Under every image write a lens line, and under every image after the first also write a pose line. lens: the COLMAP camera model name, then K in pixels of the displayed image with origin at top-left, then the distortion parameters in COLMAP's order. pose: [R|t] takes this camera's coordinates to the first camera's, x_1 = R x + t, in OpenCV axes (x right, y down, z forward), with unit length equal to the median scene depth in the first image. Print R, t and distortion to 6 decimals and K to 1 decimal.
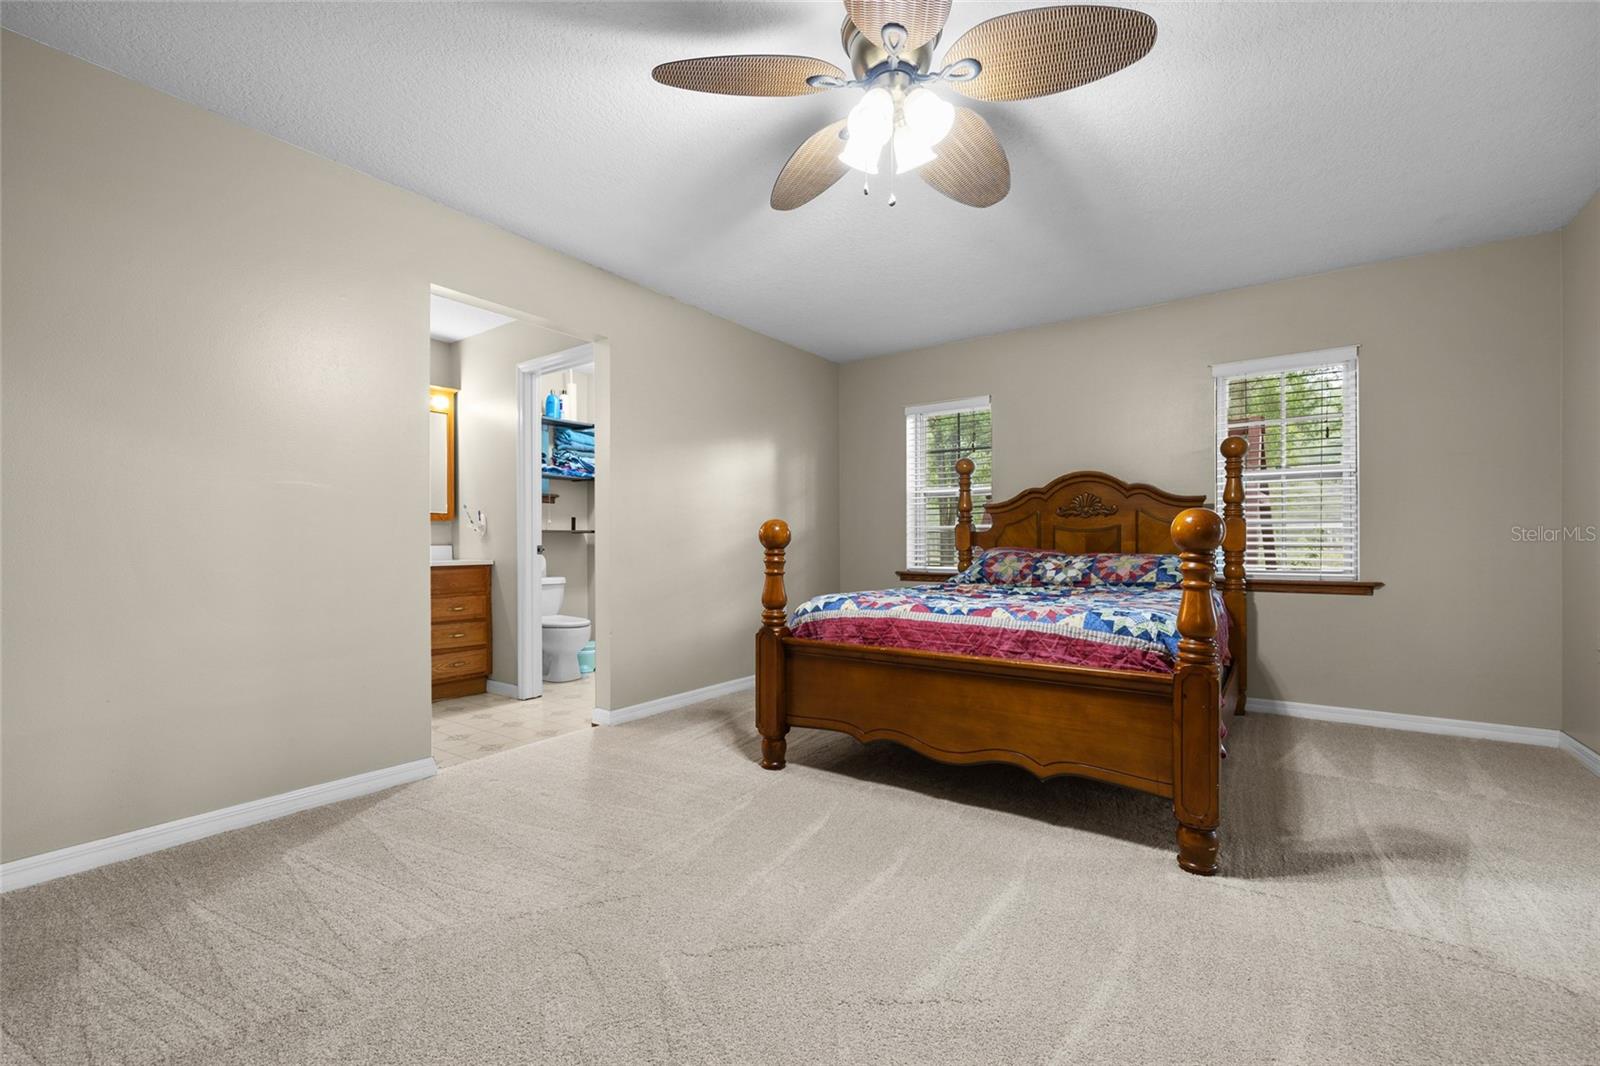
lens RADIAL K [[671.1, 0, 796.5], [0, 671.1, 535.0], [0, 0, 1]] dist [-0.003332, 0.000206]
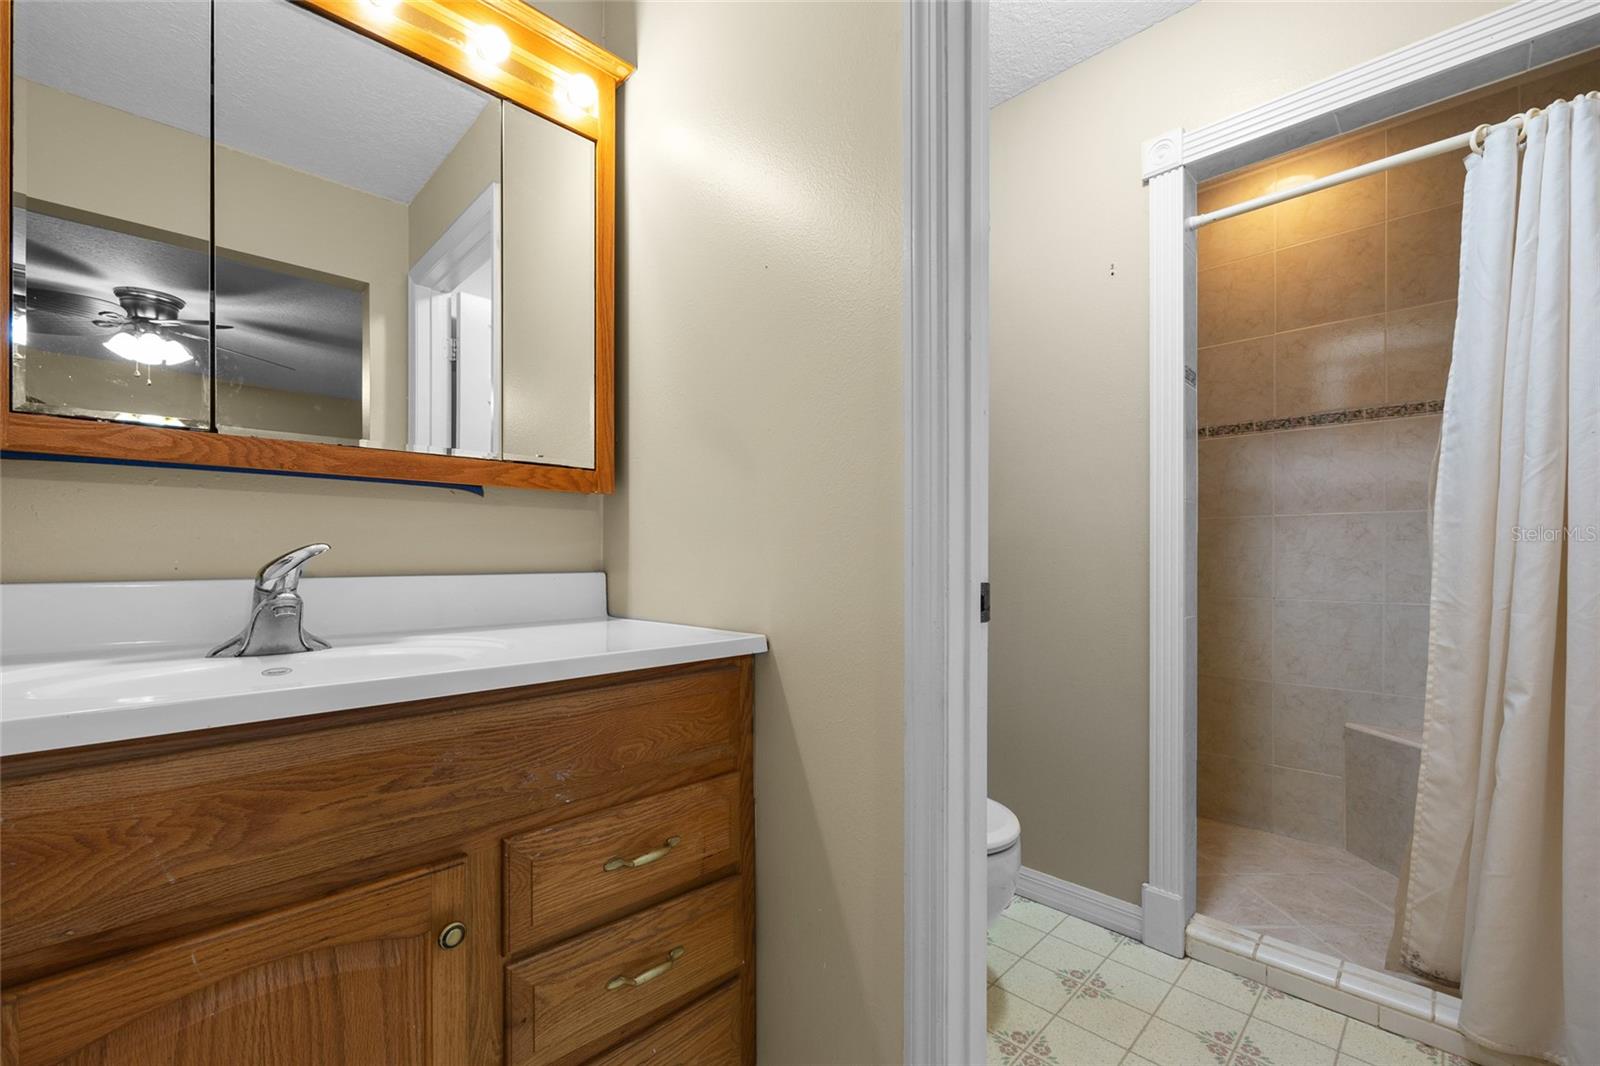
lens RADIAL K [[671.1, 0, 802.4], [0, 671.1, 545.1], [0, 0, 1]] dist [-0.003332, 0.000206]
pose [[0.987477, 0.000033, -0.157761, -0.395431], [-0.000612, 0.999993, -0.003623, 0.003295], [0.157760, 0.003675, 0.987471, 0.743570]]
